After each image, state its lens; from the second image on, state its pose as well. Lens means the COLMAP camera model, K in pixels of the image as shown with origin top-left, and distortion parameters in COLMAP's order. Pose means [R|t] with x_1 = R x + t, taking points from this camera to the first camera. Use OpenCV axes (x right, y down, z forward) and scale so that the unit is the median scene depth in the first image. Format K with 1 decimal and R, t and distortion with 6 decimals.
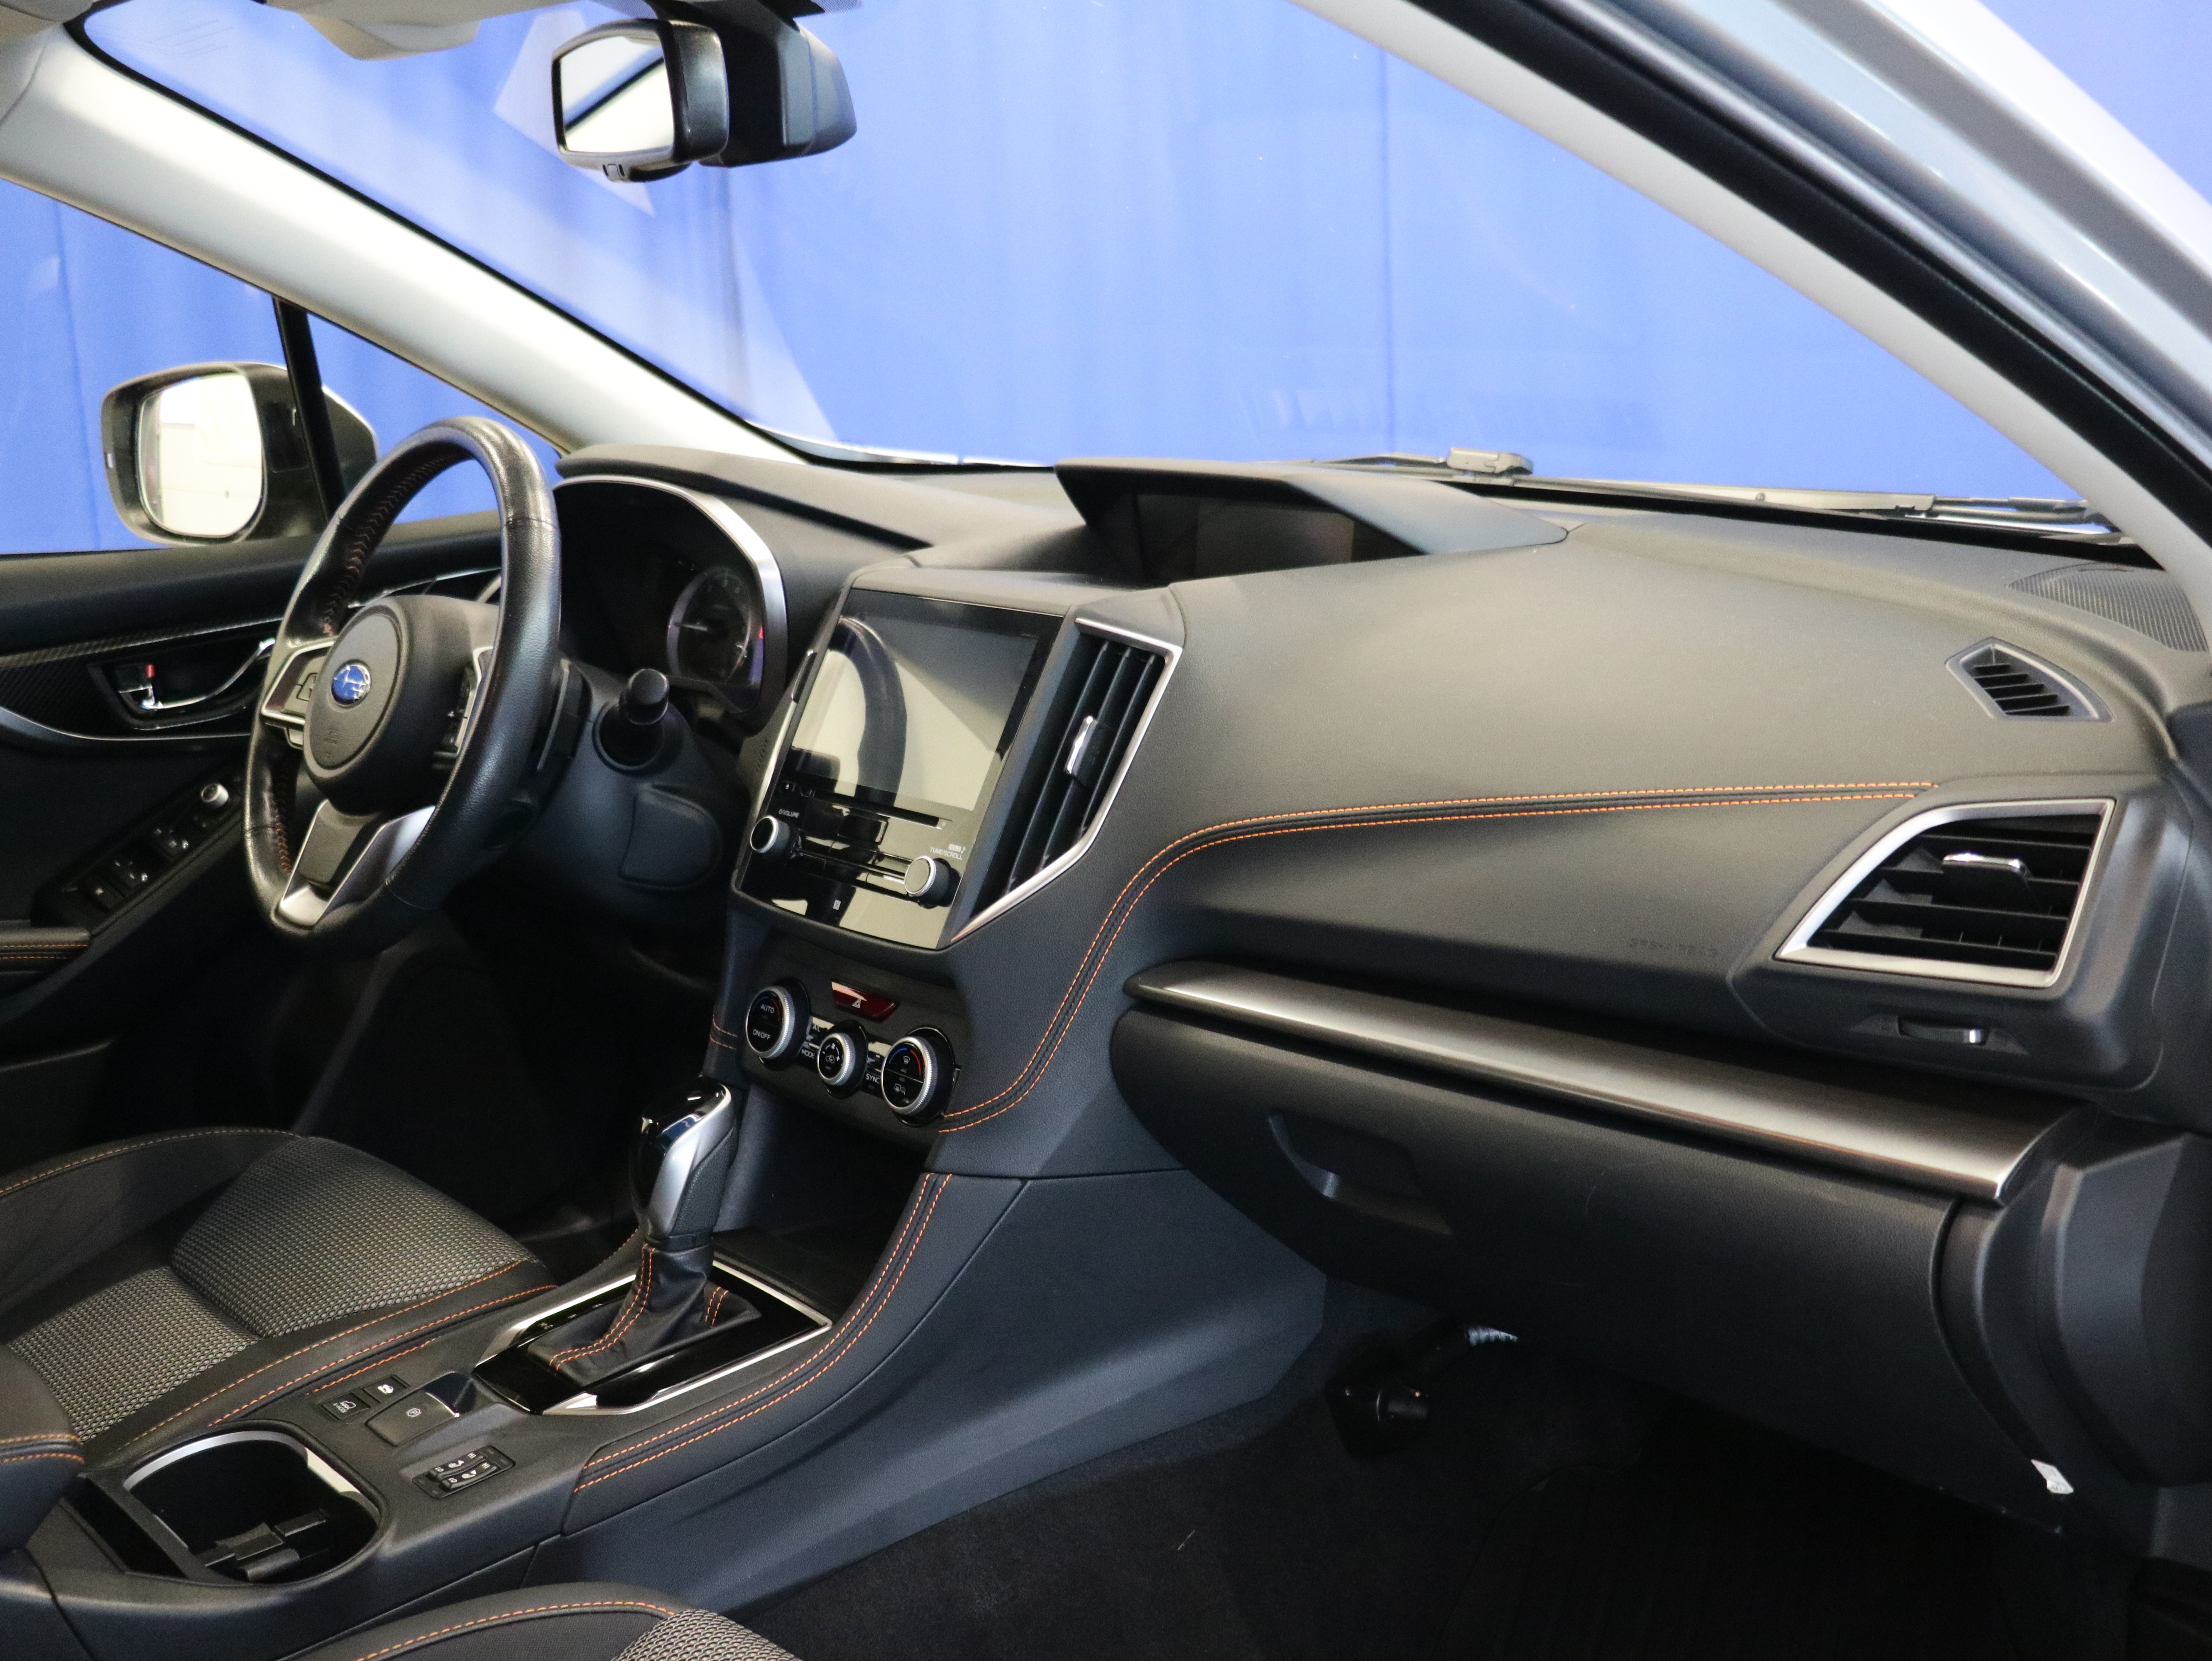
lens RADIAL K [[2446.4, 0, 1106.0], [0, 2446.4, 830.5], [0, 0, 1]] dist [-0.053988, 0.013568]
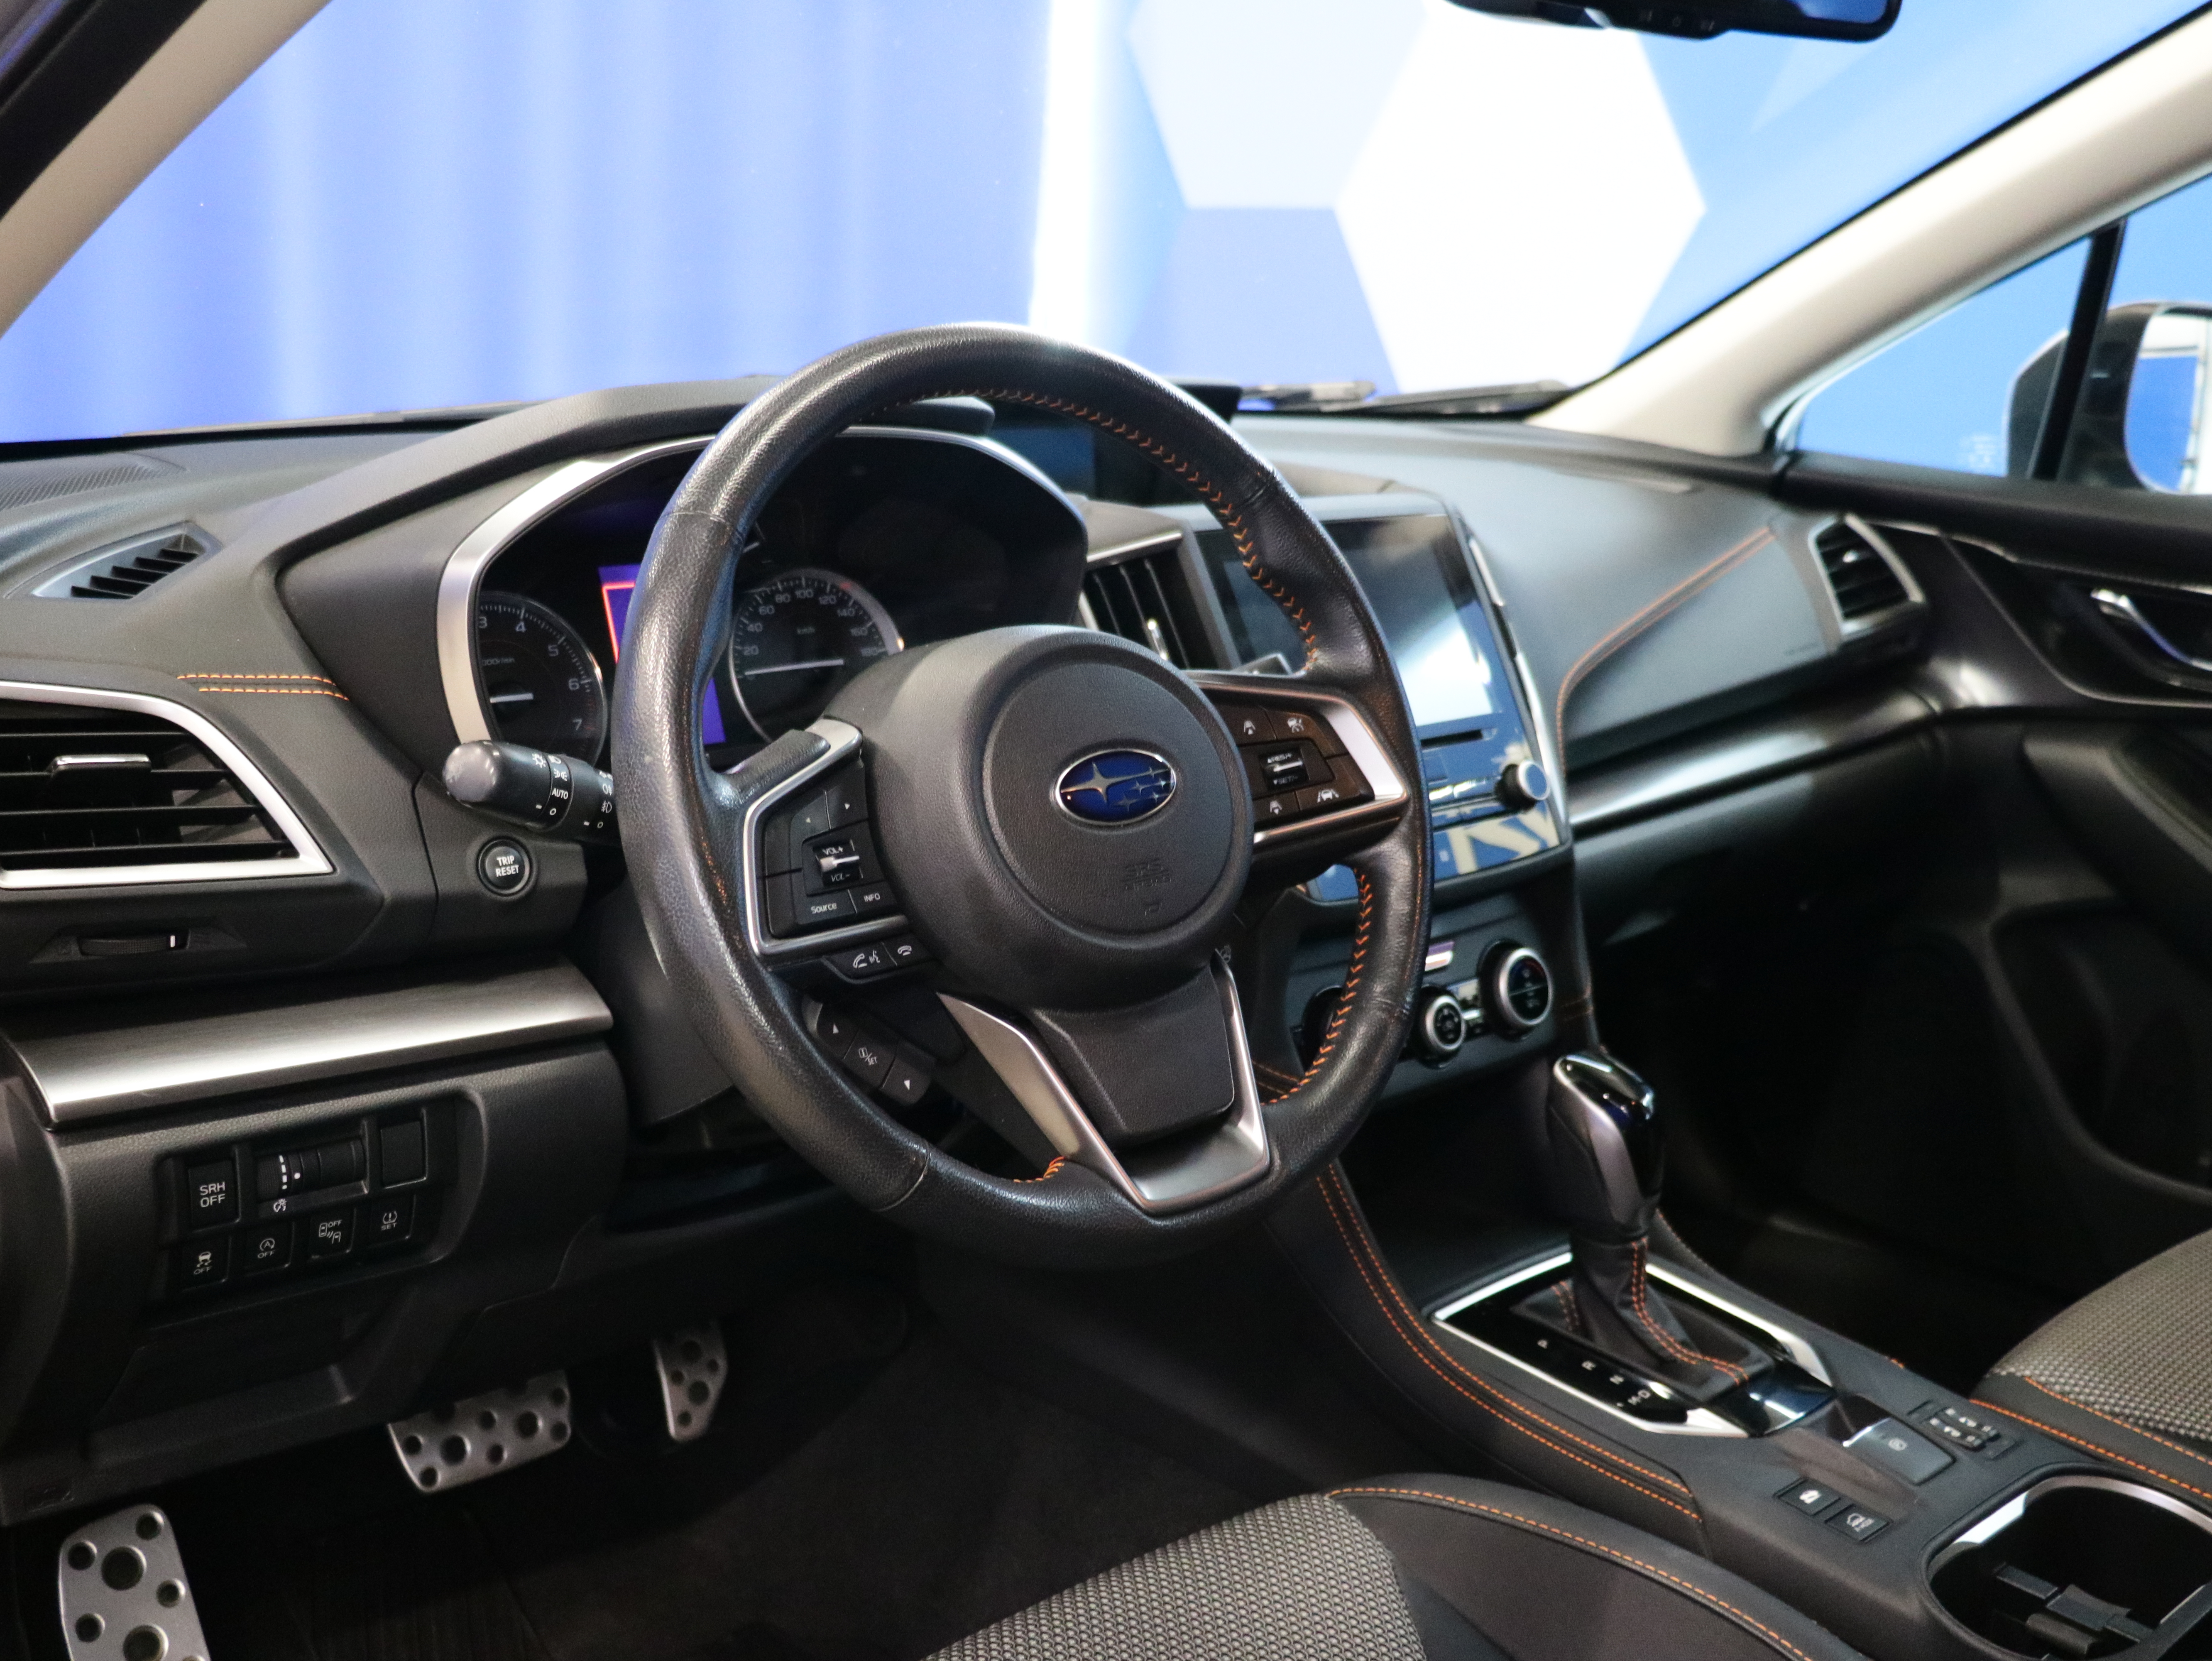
lens RADIAL K [[2239.6, 0, 1106.0], [0, 2239.6, 830.5], [0, 0, 1]] dist [-0.027046, -0.004212]
pose [[-0.016422, -0.212130, 0.977104, -0.913185], [0.197654, 0.957262, 0.211144, -0.177976], [-0.980134, 0.196595, 0.026208, 1.092362]]
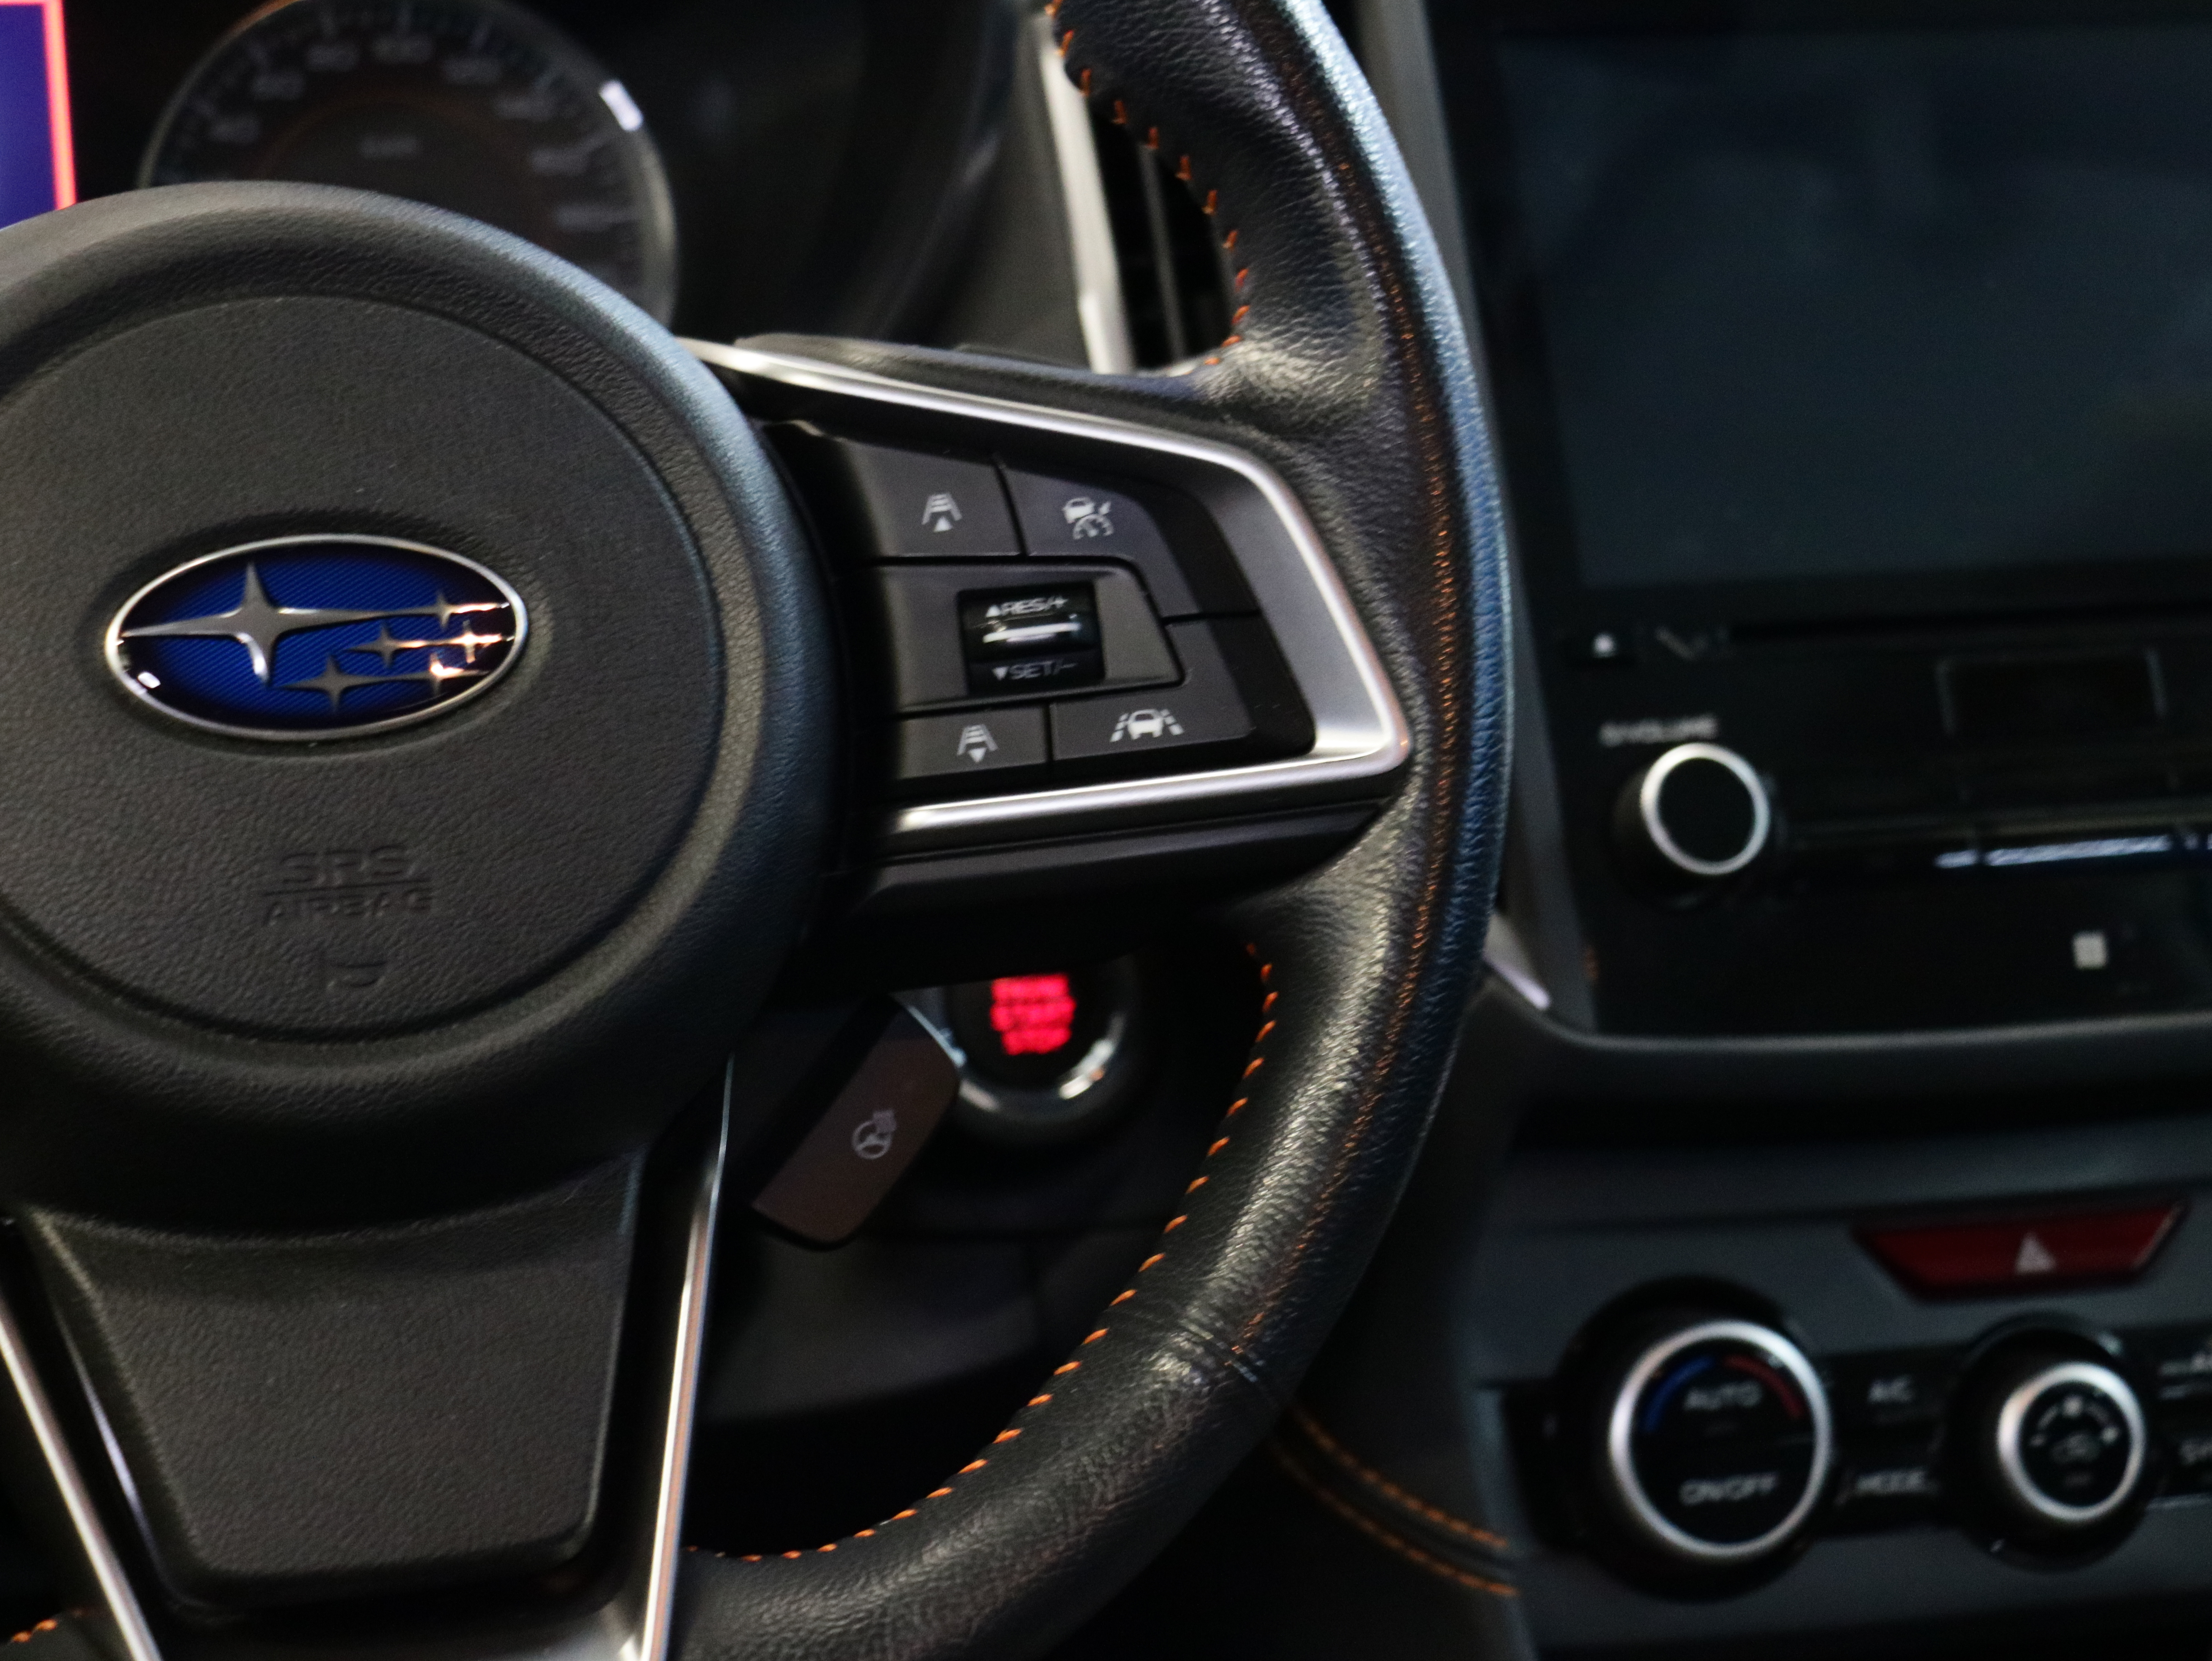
lens RADIAL K [[6245.9, 0, 1023.6], [0, 6245.9, 837.1], [0, 0, 1]] dist [-0.003181, 0.273584]
pose [[0.372197, -0.217986, 0.902193, -0.860153], [0.162537, 0.972317, 0.167875, -0.136090], [-0.913811, 0.084157, 0.397324, 0.804175]]
